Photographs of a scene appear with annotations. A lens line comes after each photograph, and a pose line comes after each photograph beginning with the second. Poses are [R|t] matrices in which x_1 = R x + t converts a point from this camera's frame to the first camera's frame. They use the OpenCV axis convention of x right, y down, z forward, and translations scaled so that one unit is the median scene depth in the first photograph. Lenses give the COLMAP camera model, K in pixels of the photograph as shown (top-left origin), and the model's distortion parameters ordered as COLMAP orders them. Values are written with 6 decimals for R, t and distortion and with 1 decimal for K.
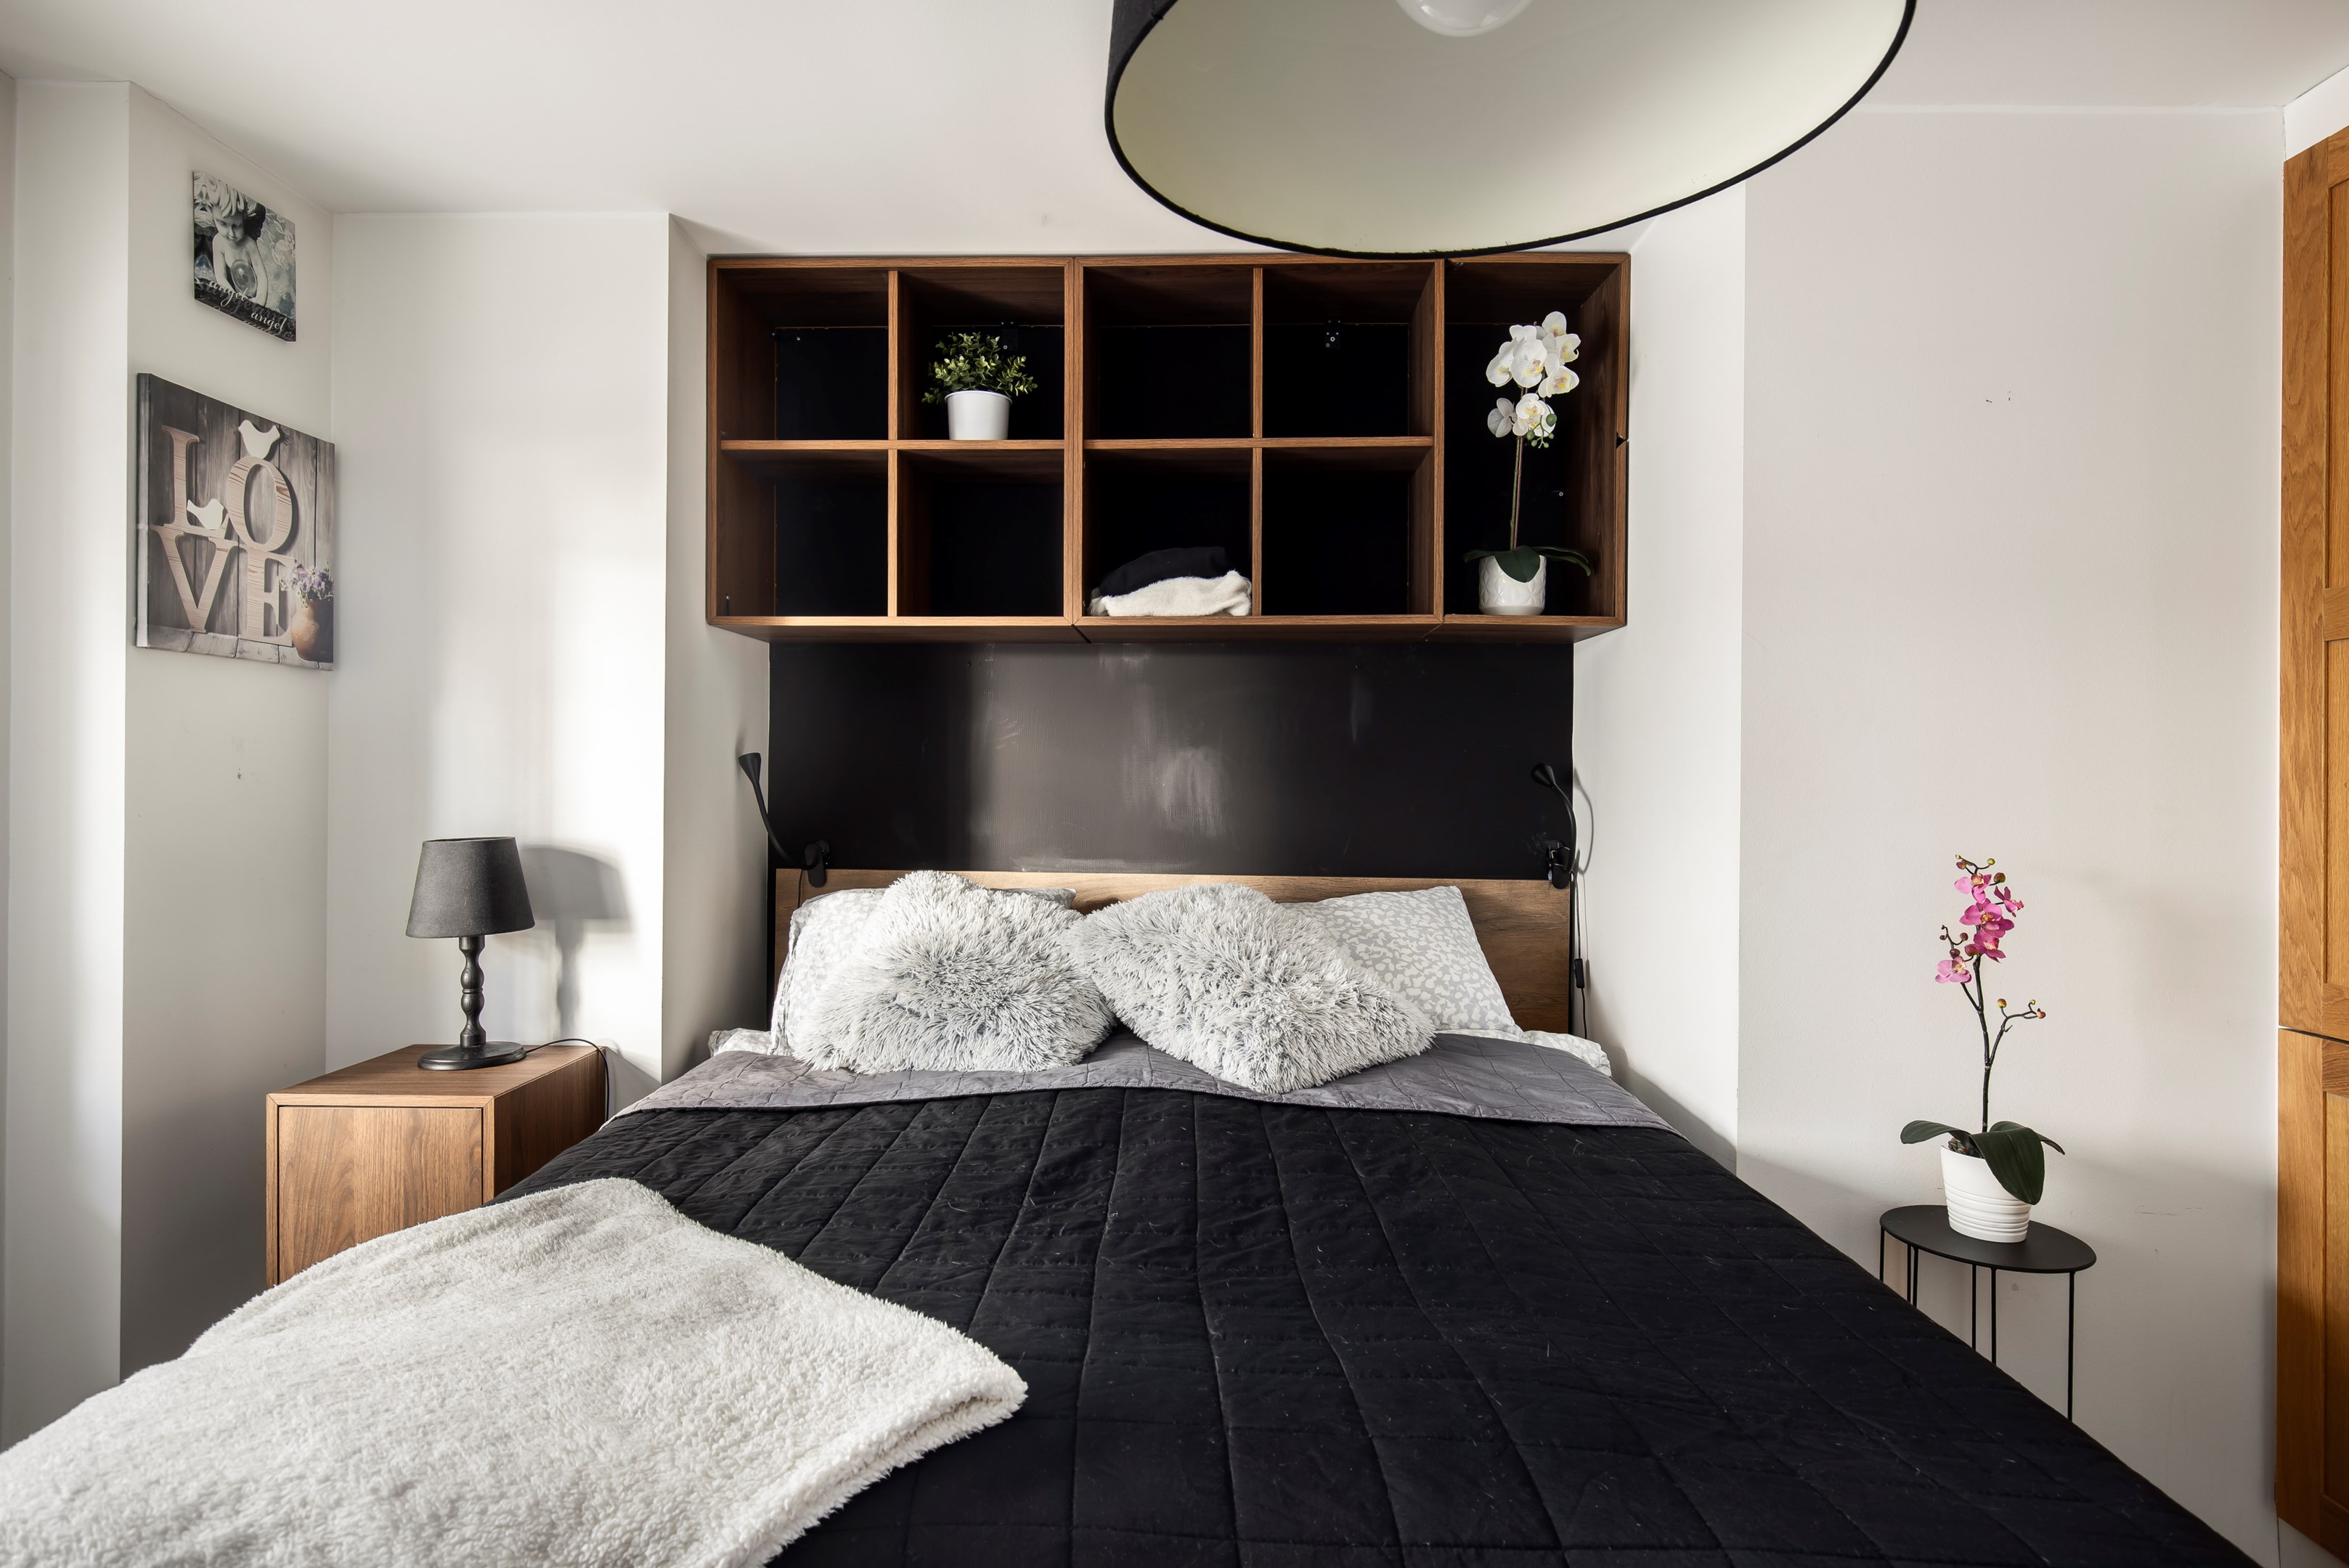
lens RADIAL K [[1262.5, 0, 1172.4], [0, 1262.5, 775.7], [0, 0, 1]] dist [0.001495, -0.004170]
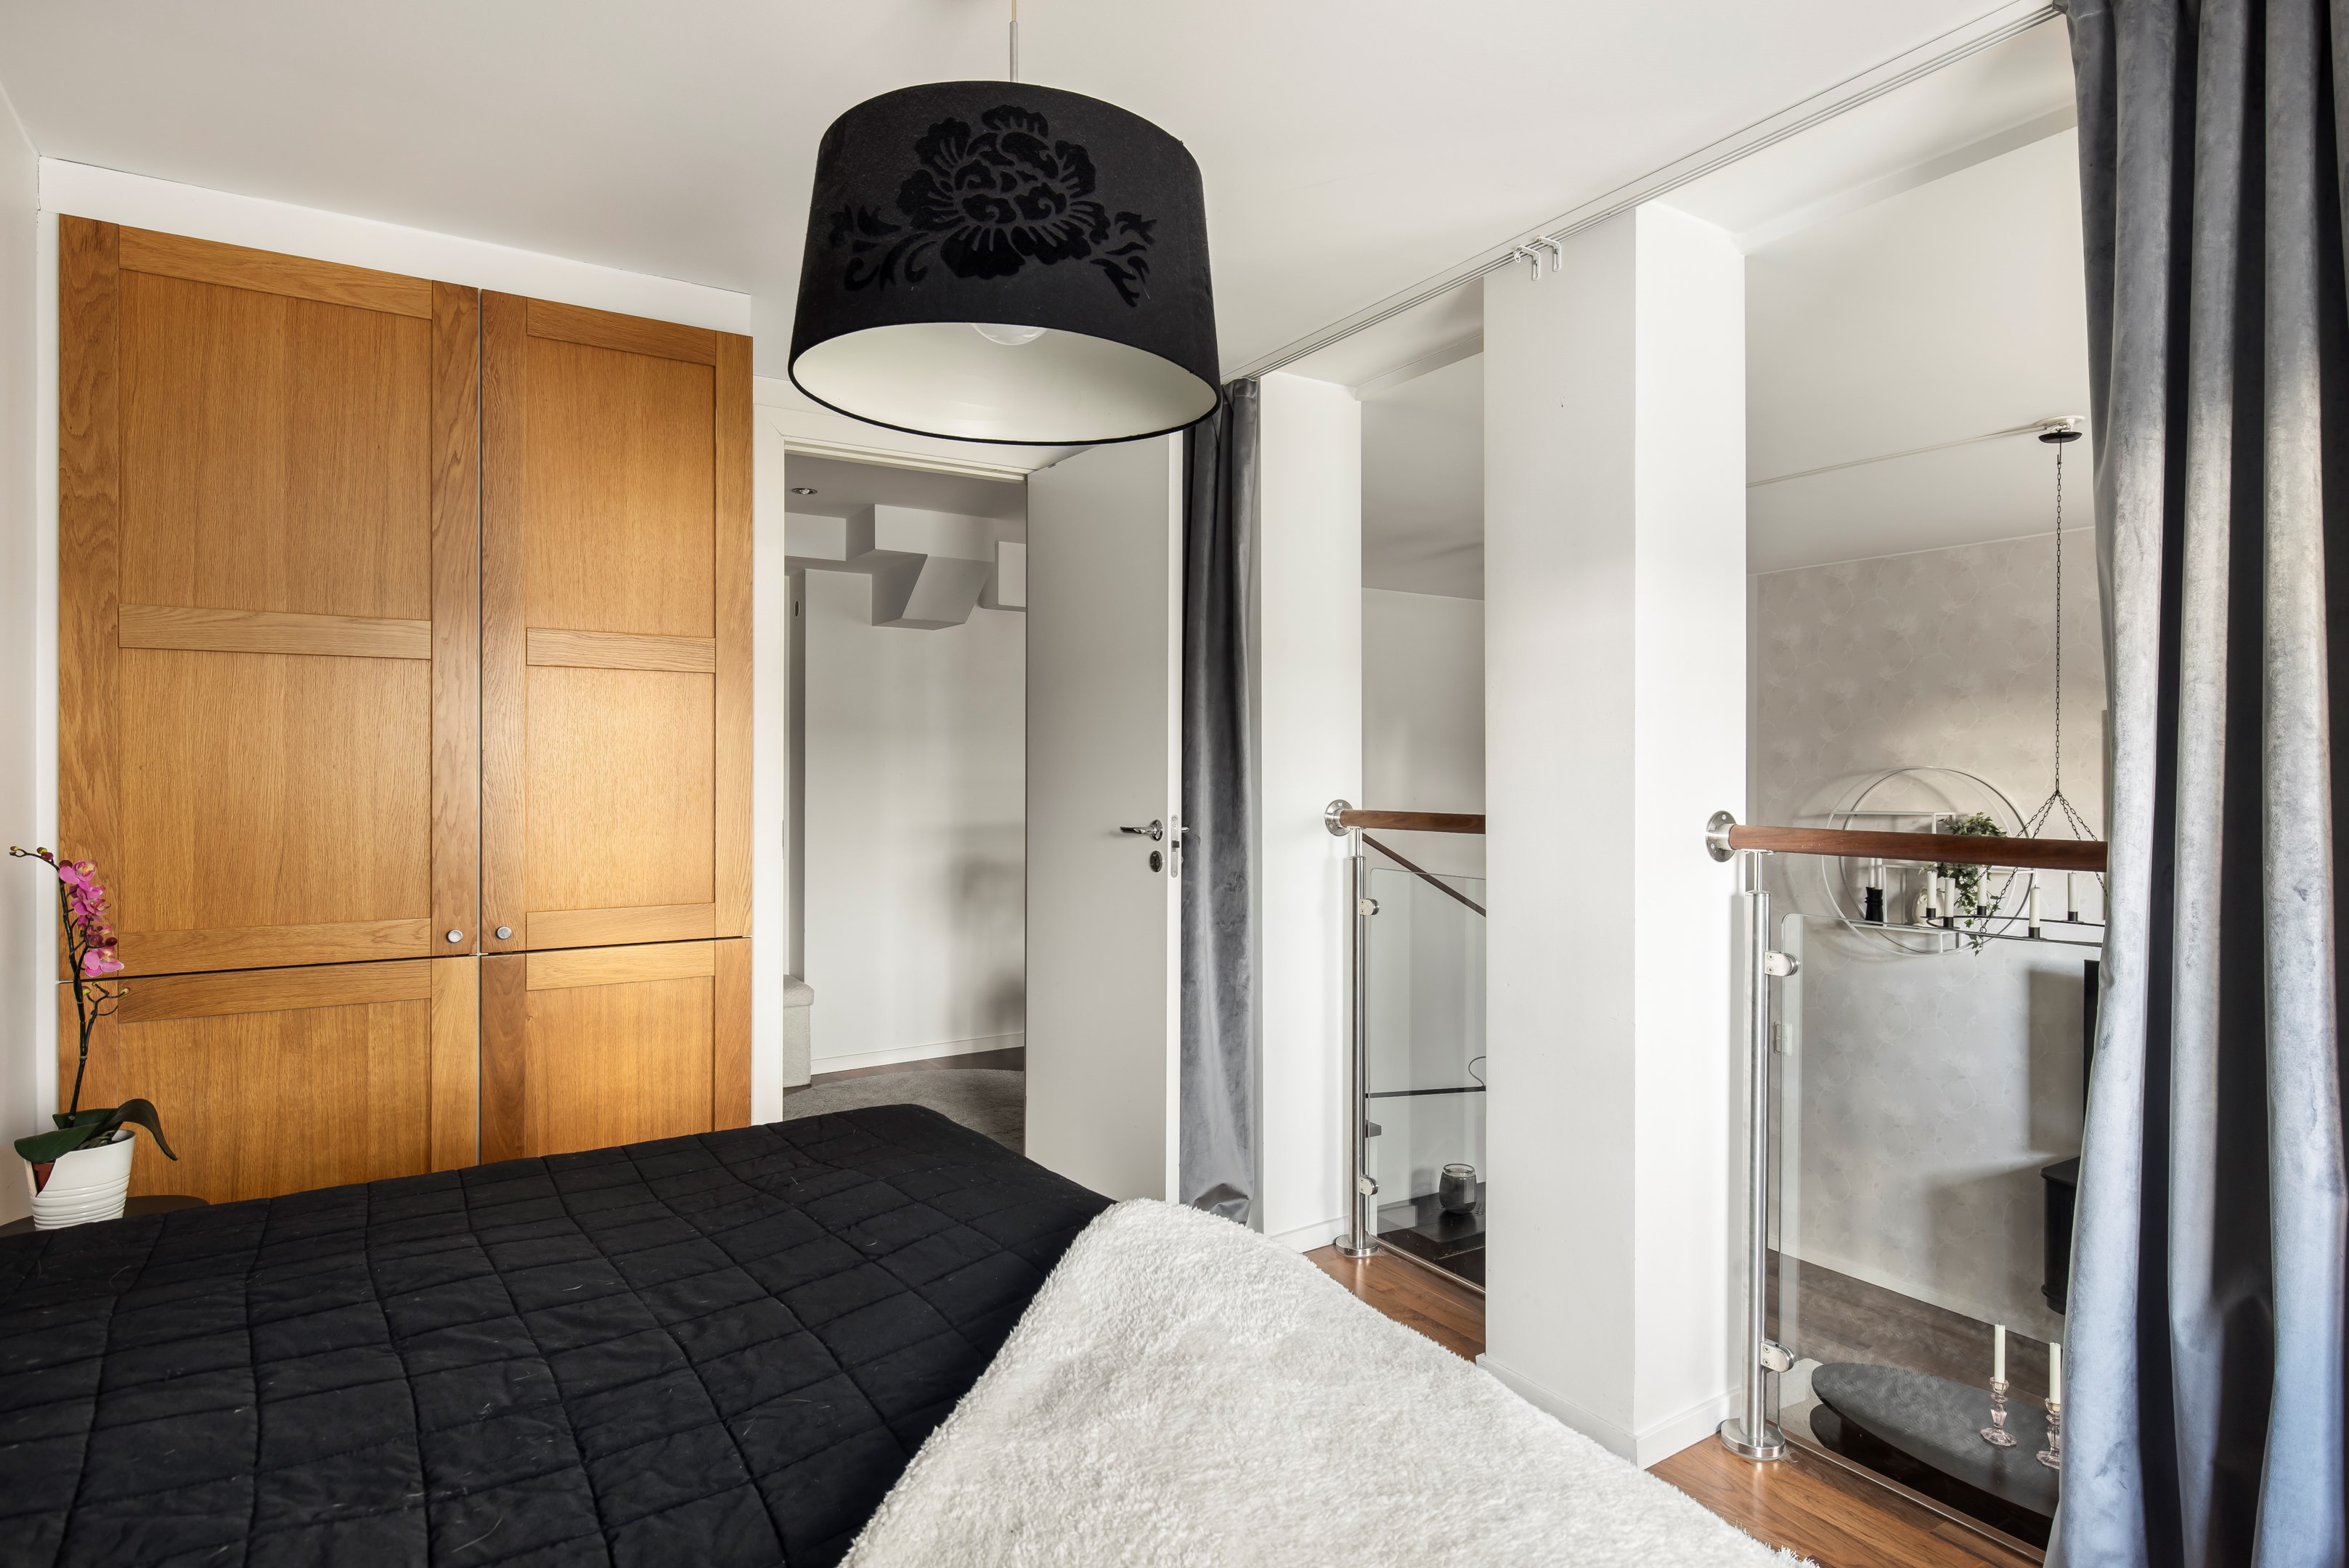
lens RADIAL K [[1262.5, 0, 1174.8], [0, 1262.5, 783.4], [0, 0, 1]] dist [0.001495, -0.004170]
pose [[-0.554044, -0.016324, 0.832328, -0.528772], [-0.009784, 0.999866, 0.013097, -0.002802], [-0.832430, -0.000887, -0.554129, 0.685353]]
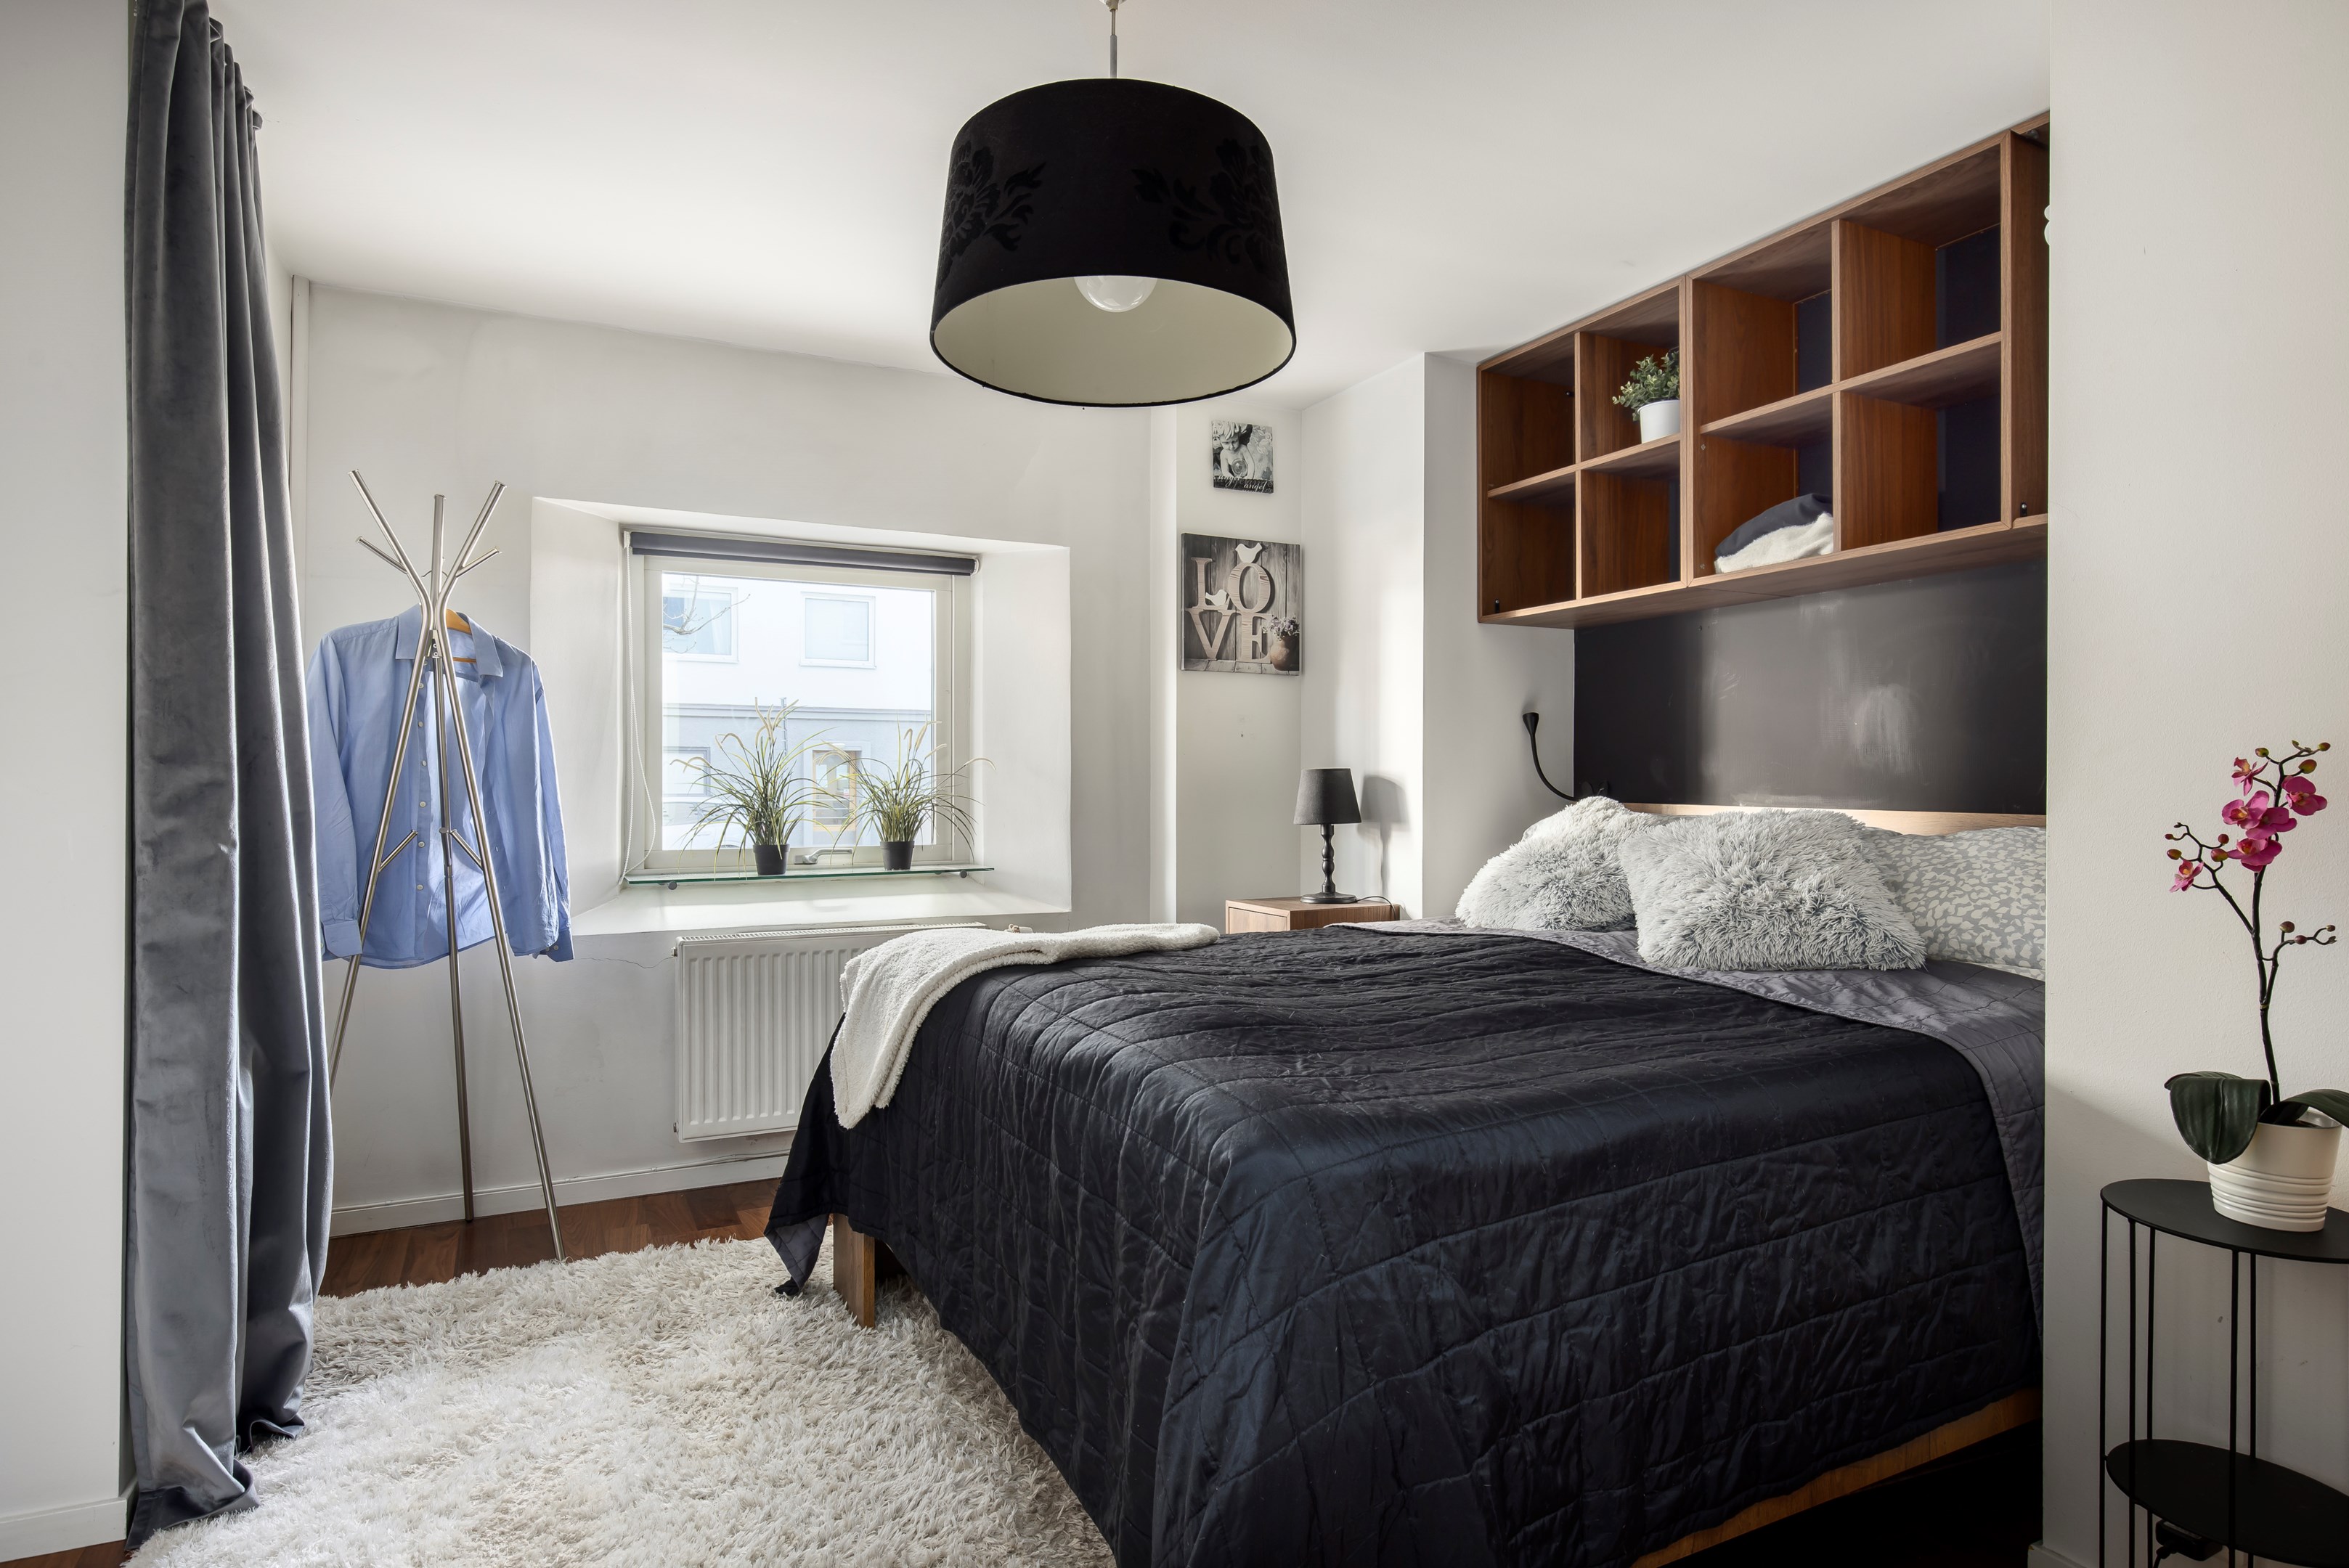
lens RADIAL K [[1262.5, 0, 1175.6], [0, 1262.5, 786.5], [0, 0, 1]] dist [0.001495, -0.004170]
pose [[0.479664, -0.002941, -0.877447, 0.819336], [0.003062, 0.999994, -0.001678, 0.075743], [0.877447, -0.001882, 0.479670, 0.020657]]
